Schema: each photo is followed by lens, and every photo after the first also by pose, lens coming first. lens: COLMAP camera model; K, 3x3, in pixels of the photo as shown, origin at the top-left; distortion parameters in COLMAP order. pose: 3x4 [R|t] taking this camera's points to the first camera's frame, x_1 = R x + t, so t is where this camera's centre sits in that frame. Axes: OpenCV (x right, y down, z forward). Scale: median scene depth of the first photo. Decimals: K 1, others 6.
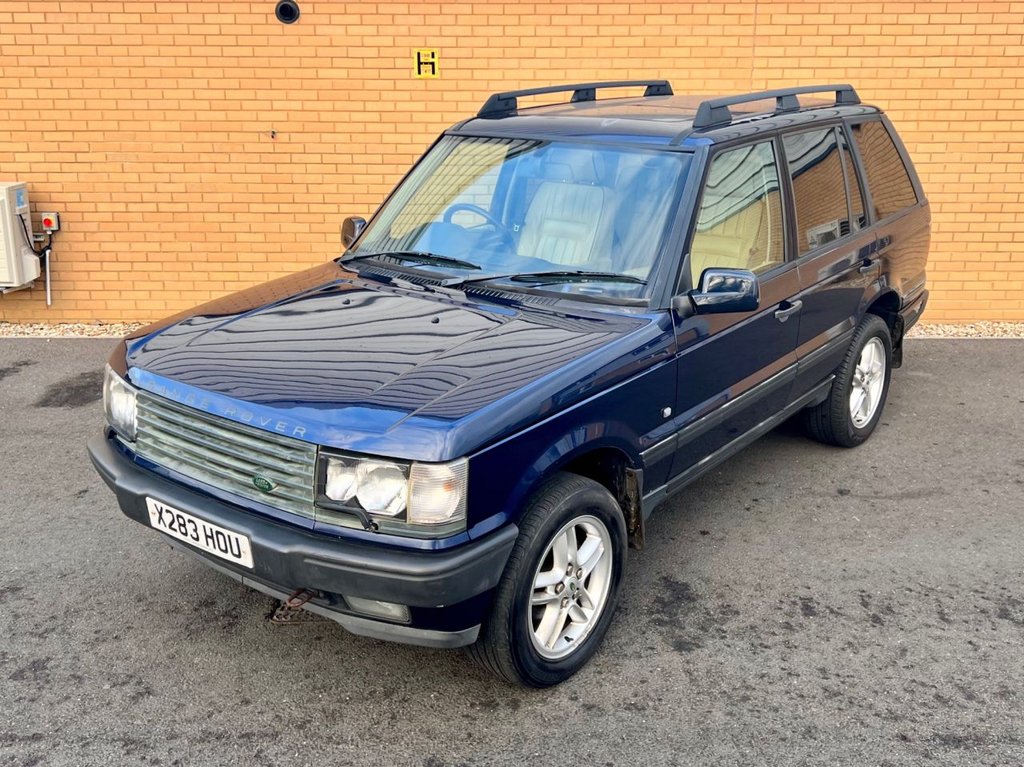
lens RADIAL K [[1047.5, 0, 526.2], [0, 1047.5, 342.2], [0, 0, 1]] dist [0.070868, -0.119868]
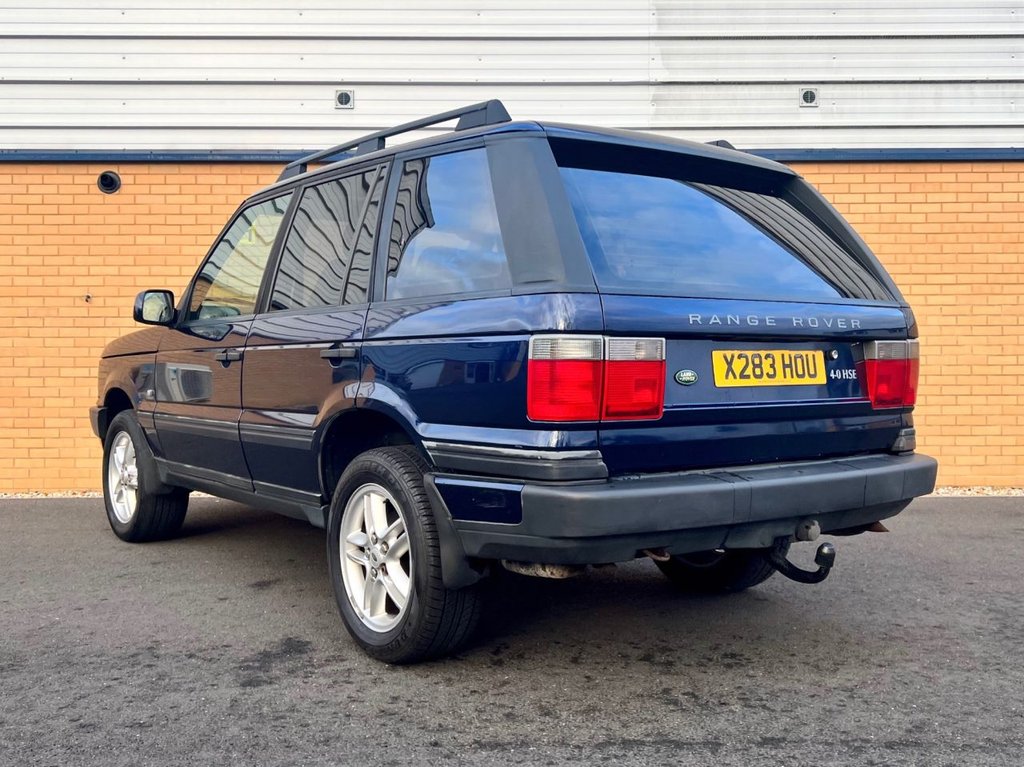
lens RADIAL K [[1031.7, 0, 538.6], [0, 1031.7, 380.9], [0, 0, 1]] dist [0.069253, -0.132241]
pose [[0.999994, -0.002920, 0.001798, 0.358060], [0.003279, 0.967777, -0.251788, 0.248349], [-0.001005, 0.251792, 0.967781, 0.111757]]
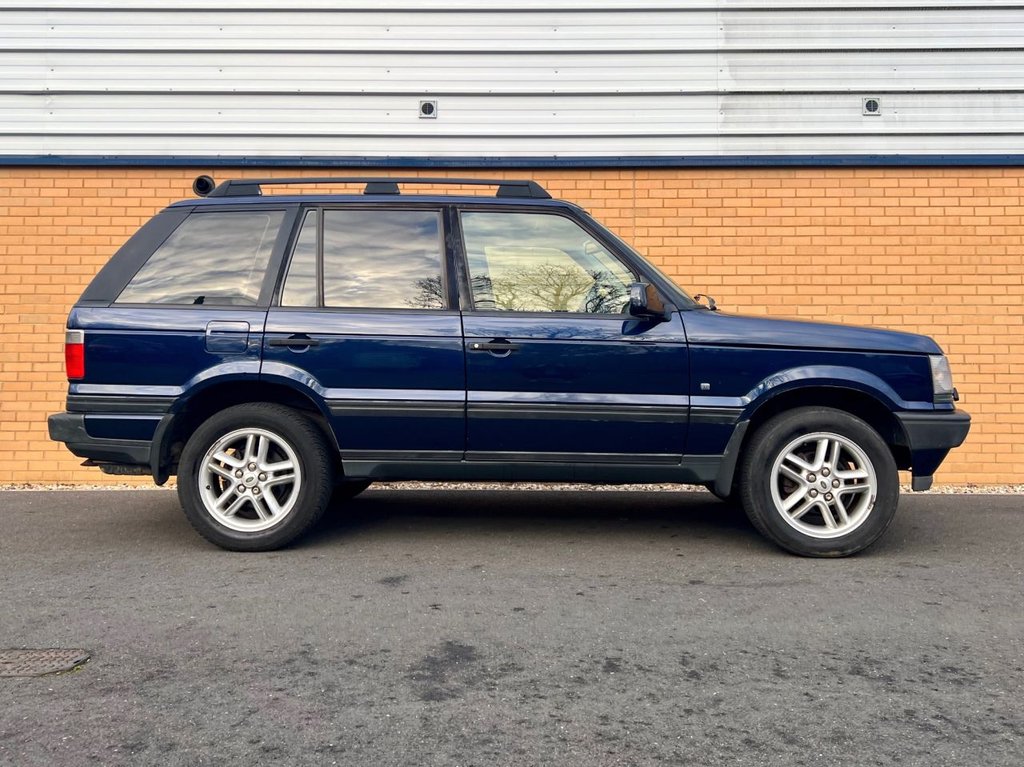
lens RADIAL K [[934.0, 0, 519.5], [0, 934.0, 317.9], [0, 0, 1]] dist [0.036682, -0.031645]
pose [[0.999914, 0.000167, -0.013076, 0.207026], [-0.004371, 0.946689, -0.322118, 0.232430], [0.012325, 0.322148, 0.946609, 0.244905]]
